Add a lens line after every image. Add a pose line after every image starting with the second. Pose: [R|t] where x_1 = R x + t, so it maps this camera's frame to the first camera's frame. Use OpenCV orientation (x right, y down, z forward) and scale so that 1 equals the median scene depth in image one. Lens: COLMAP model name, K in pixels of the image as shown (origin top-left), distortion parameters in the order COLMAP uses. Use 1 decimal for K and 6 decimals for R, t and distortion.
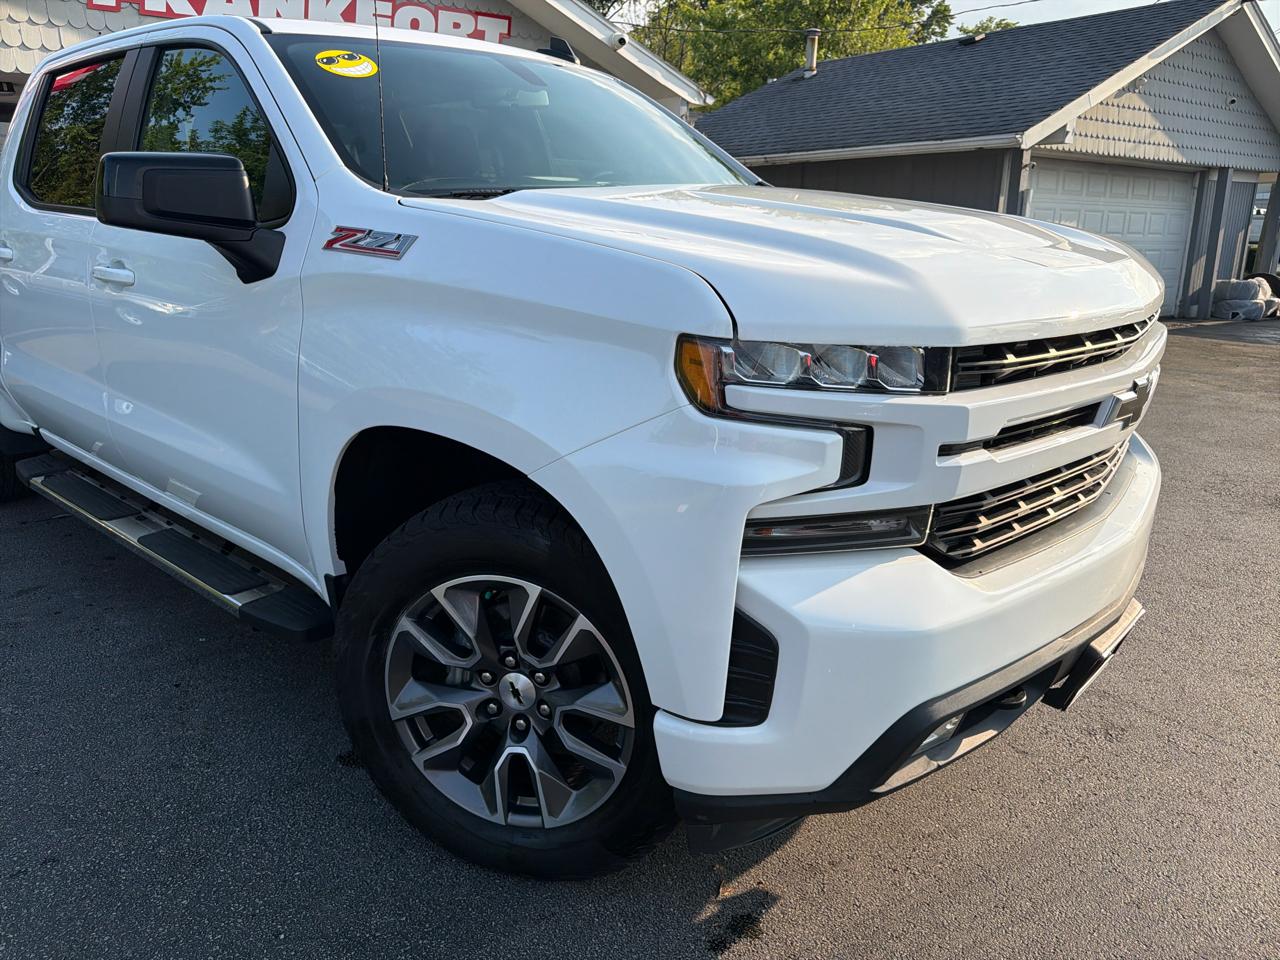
lens RADIAL K [[912.9, 0, 635.9], [0, 912.9, 481.4], [0, 0, 1]] dist [0.031131, -0.035903]
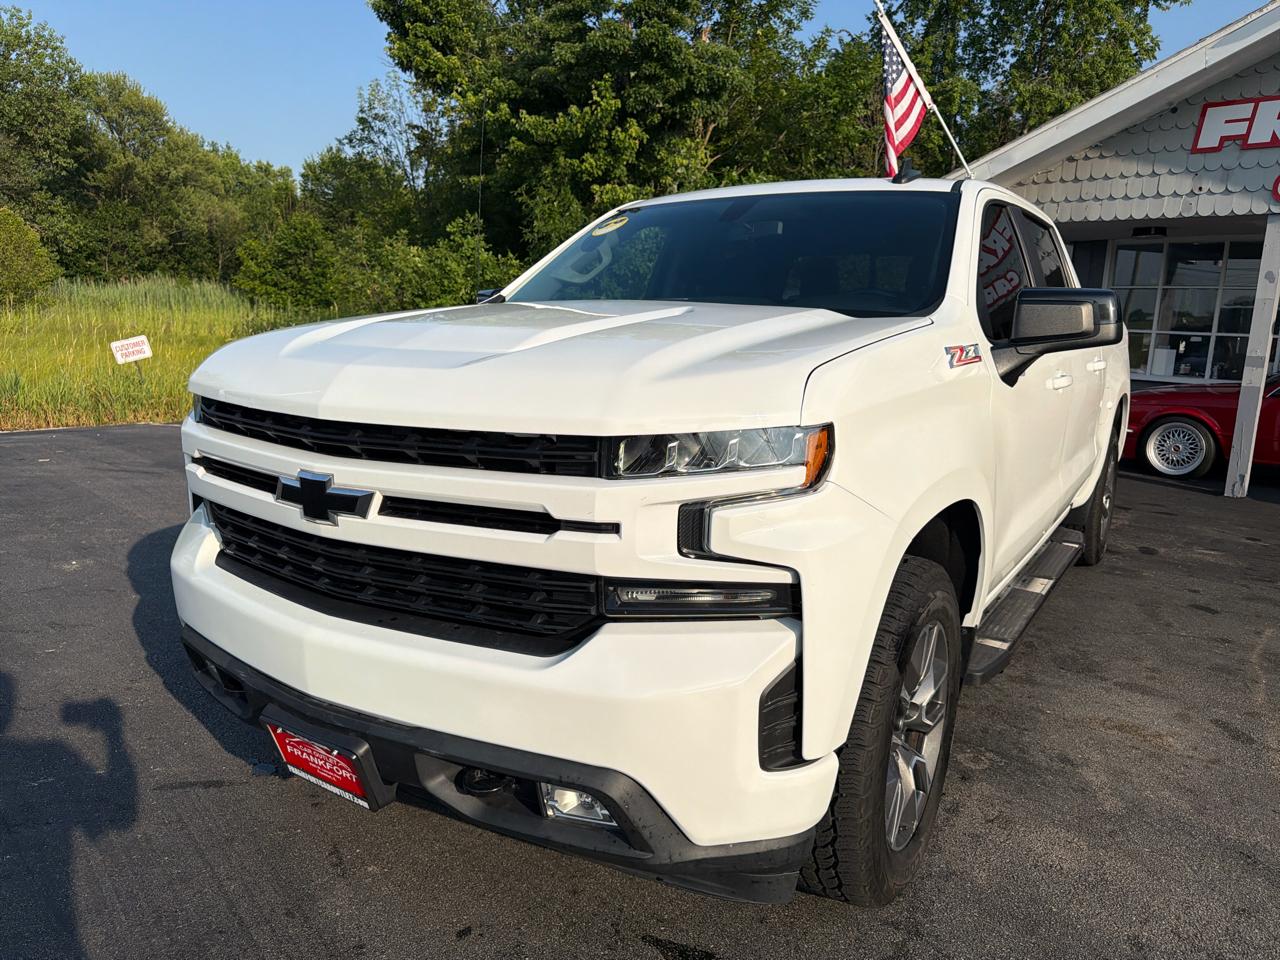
lens RADIAL K [[912.9, 0, 640.5], [0, 912.9, 497.7], [0, 0, 1]] dist [0.031131, -0.035903]
pose [[0.177278, 0.190692, -0.965510, 1.452050], [-0.301600, 0.944373, 0.131140, -0.300077], [0.936809, 0.267949, 0.224929, 0.950718]]
